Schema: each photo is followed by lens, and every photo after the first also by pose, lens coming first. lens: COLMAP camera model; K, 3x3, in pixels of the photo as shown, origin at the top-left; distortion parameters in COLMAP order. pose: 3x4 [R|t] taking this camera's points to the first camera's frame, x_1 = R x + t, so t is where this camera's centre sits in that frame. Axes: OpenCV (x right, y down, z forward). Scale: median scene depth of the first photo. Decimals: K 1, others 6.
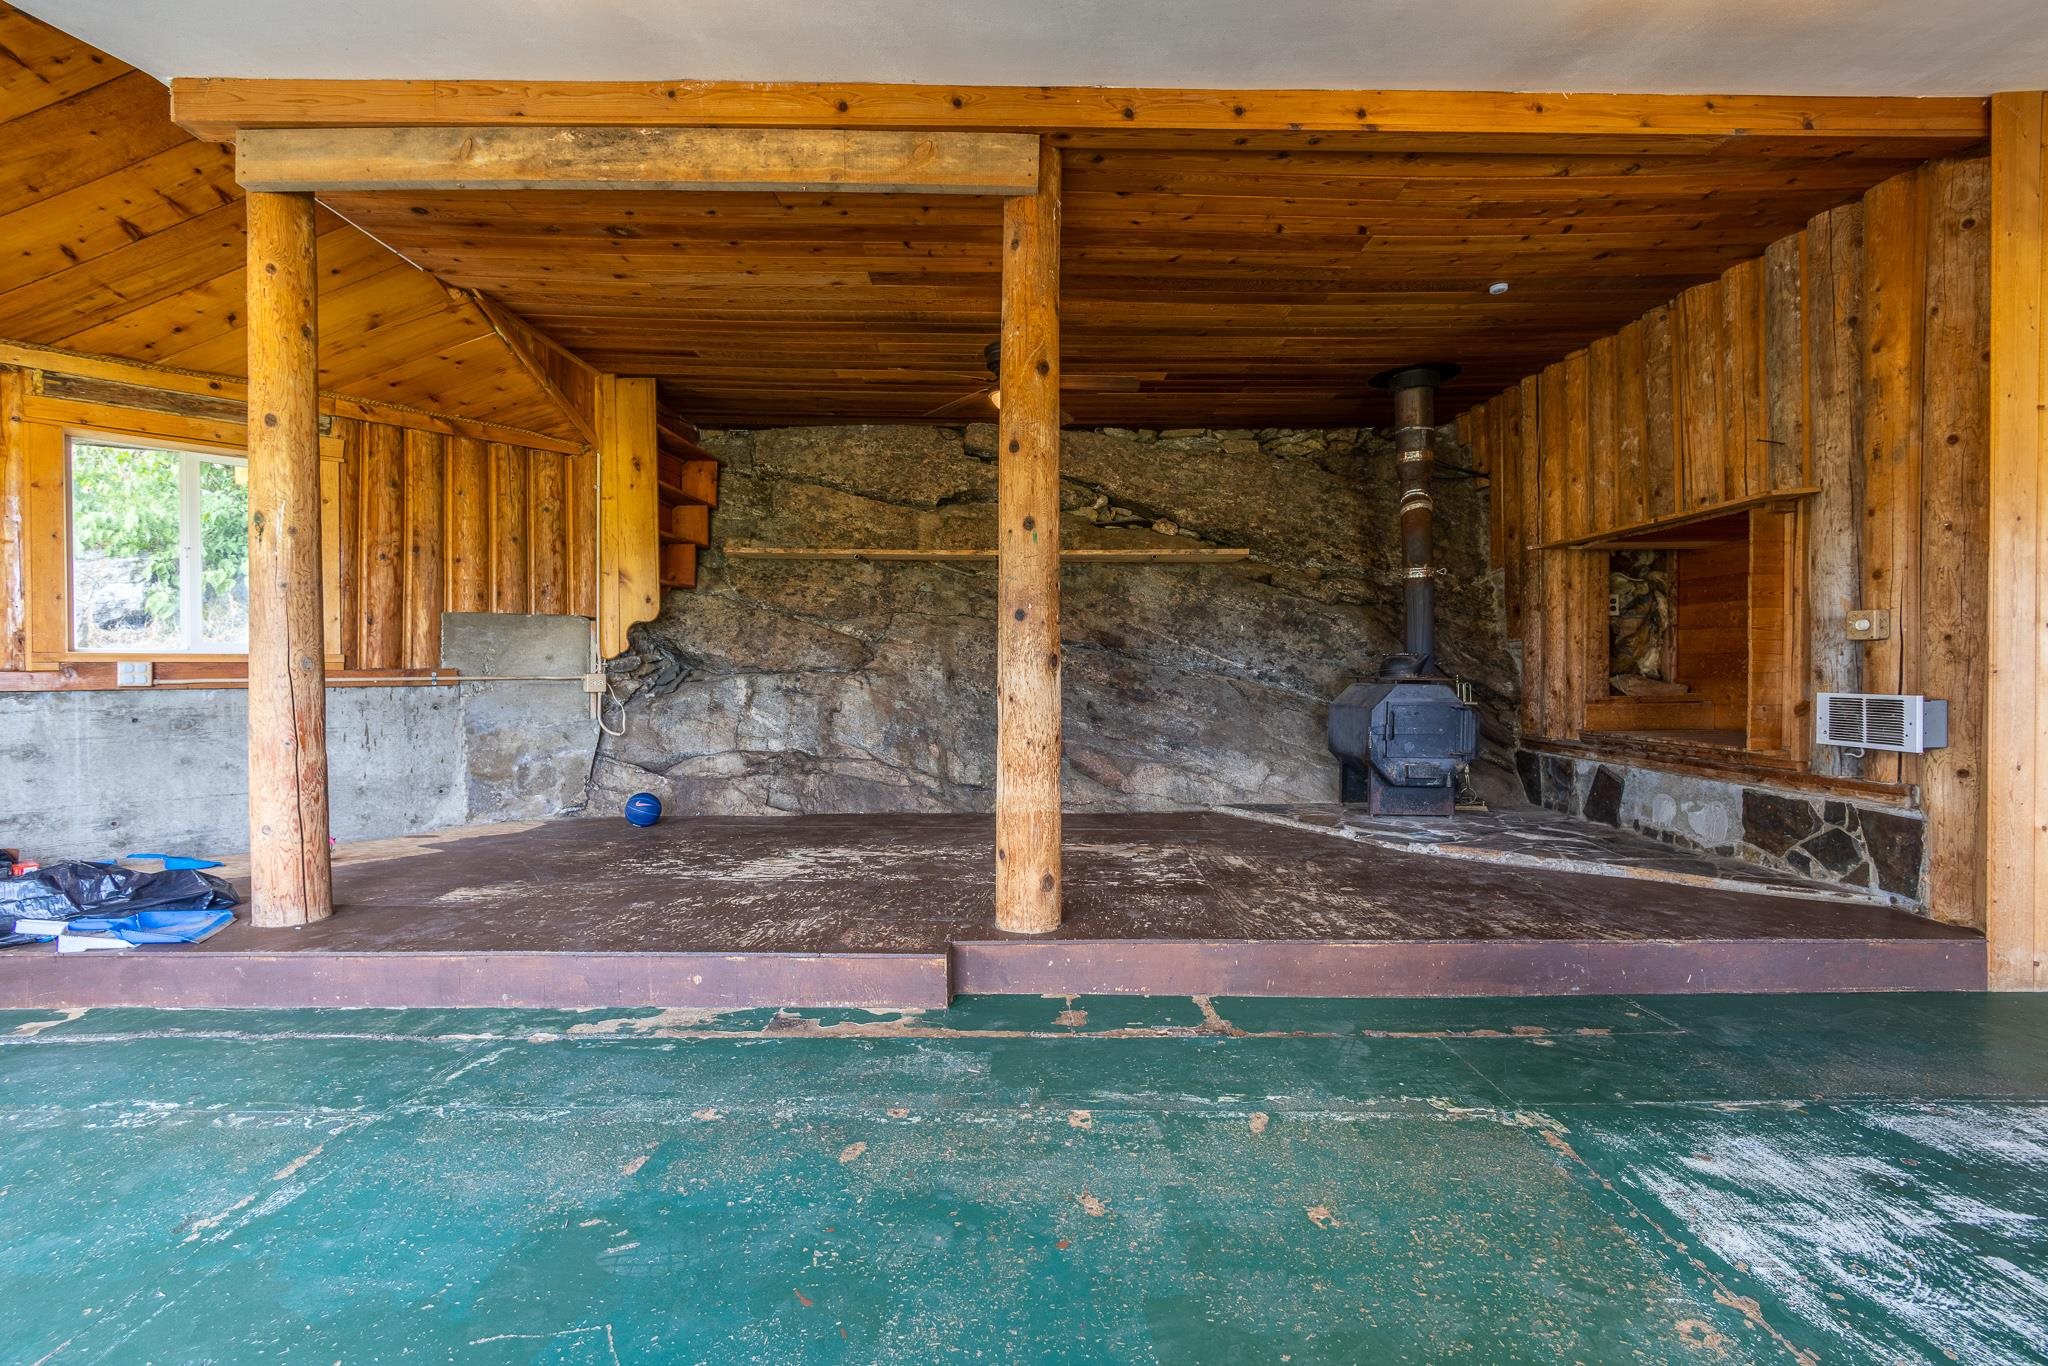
lens RADIAL K [[869.4, 0, 1033.7], [0, 869.4, 681.4], [0, 0, 1]] dist [-0.005459, 0.000856]
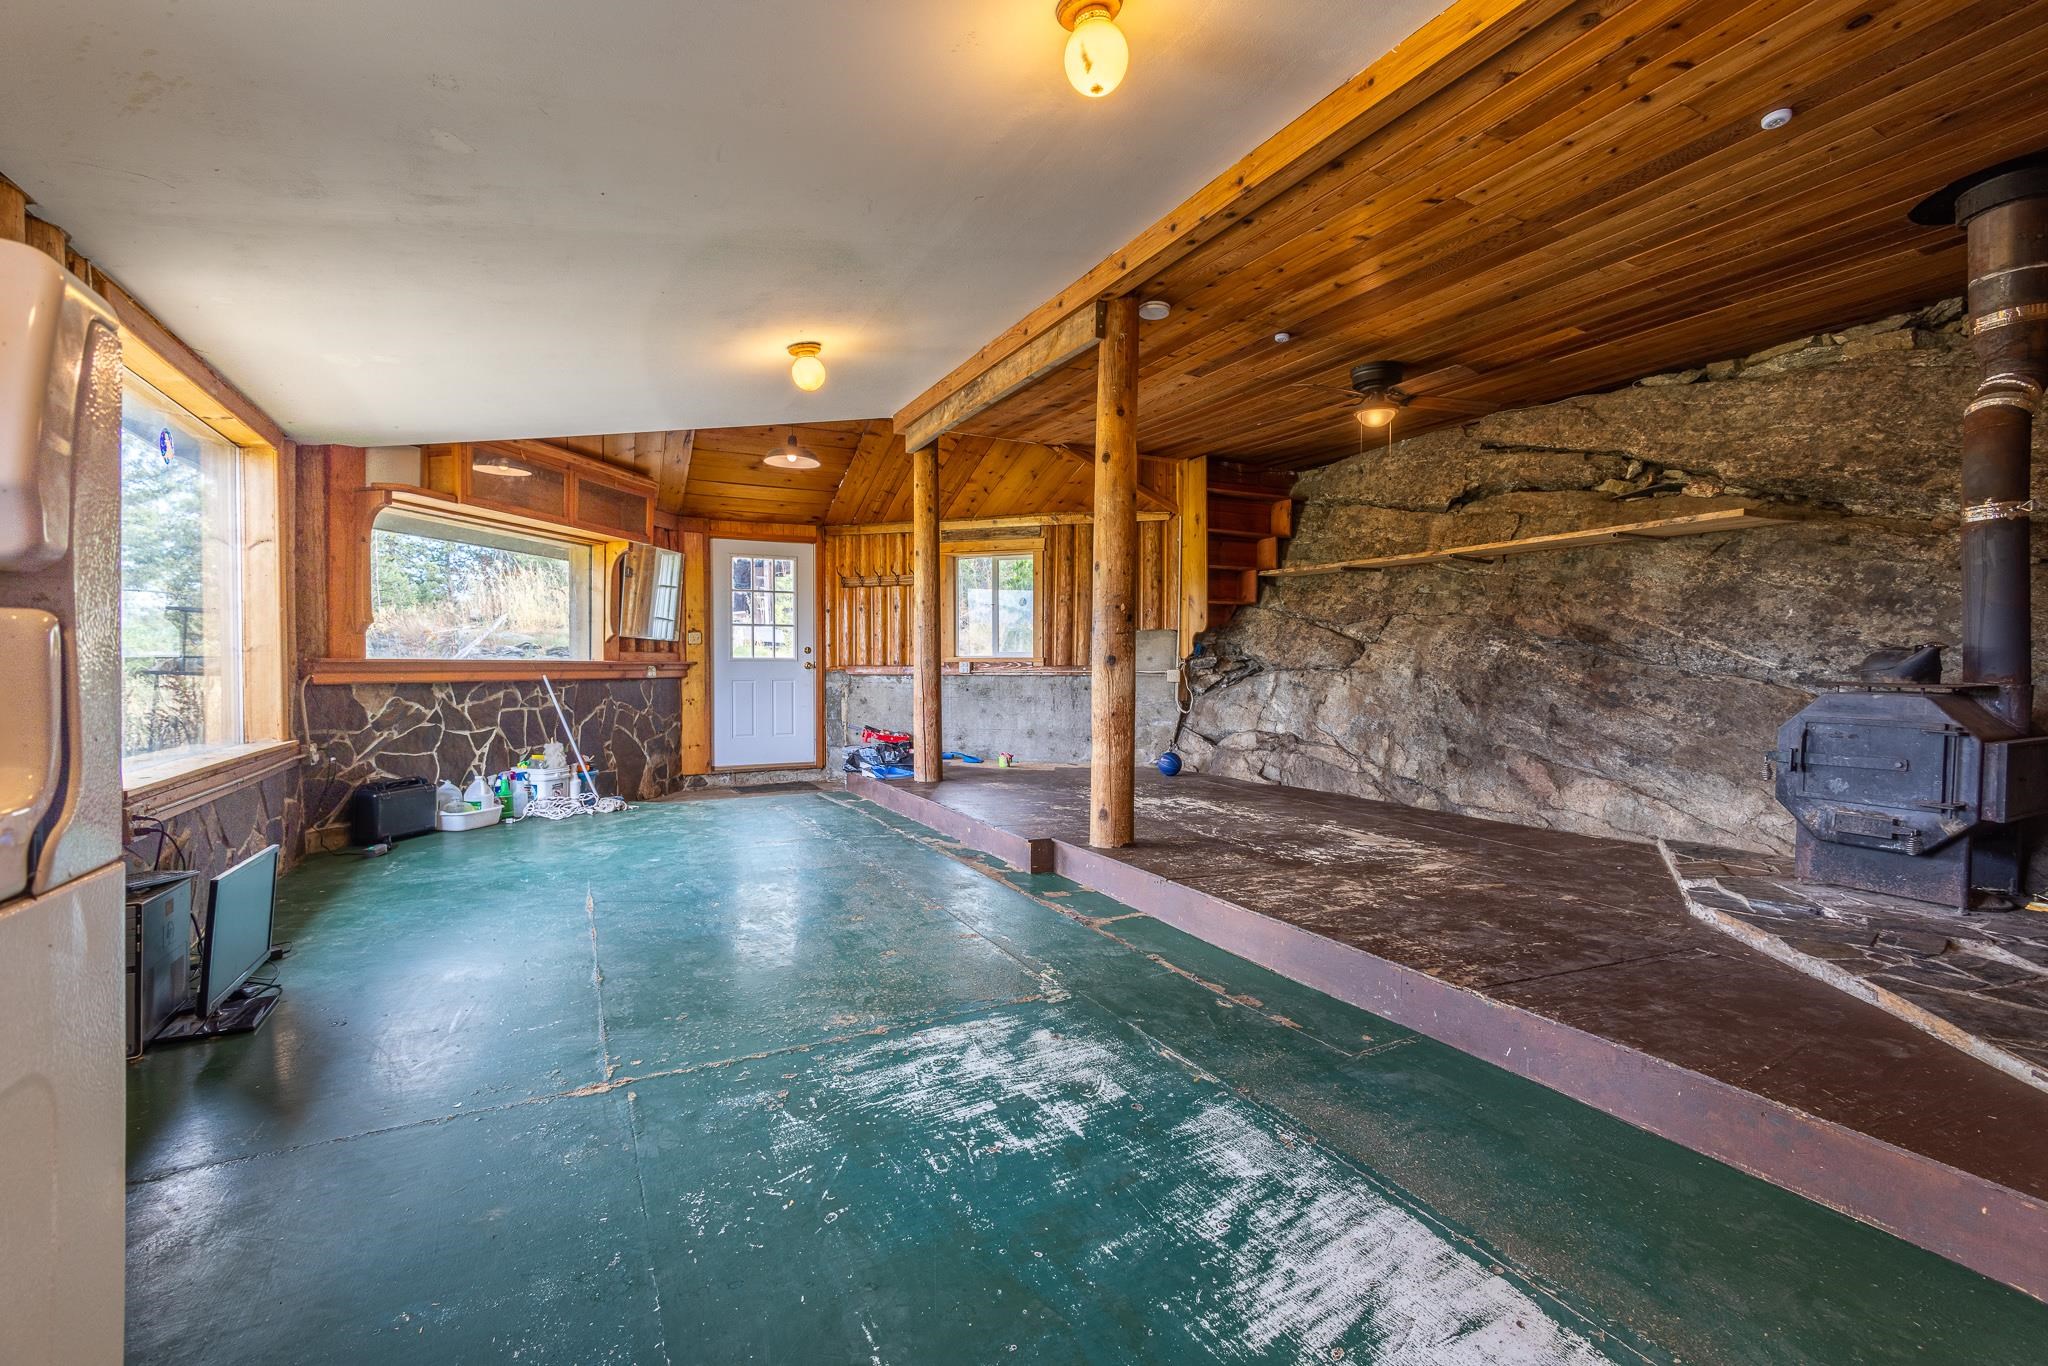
lens RADIAL K [[869.4, 0, 1033.7], [0, 869.4, 681.4], [0, 0, 1]] dist [-0.005459, 0.000856]
pose [[0.463982, 0.018339, -0.885655, 0.638481], [-0.017187, 0.999784, 0.011698, -0.001872], [0.885678, 0.009795, 0.464197, 0.116636]]
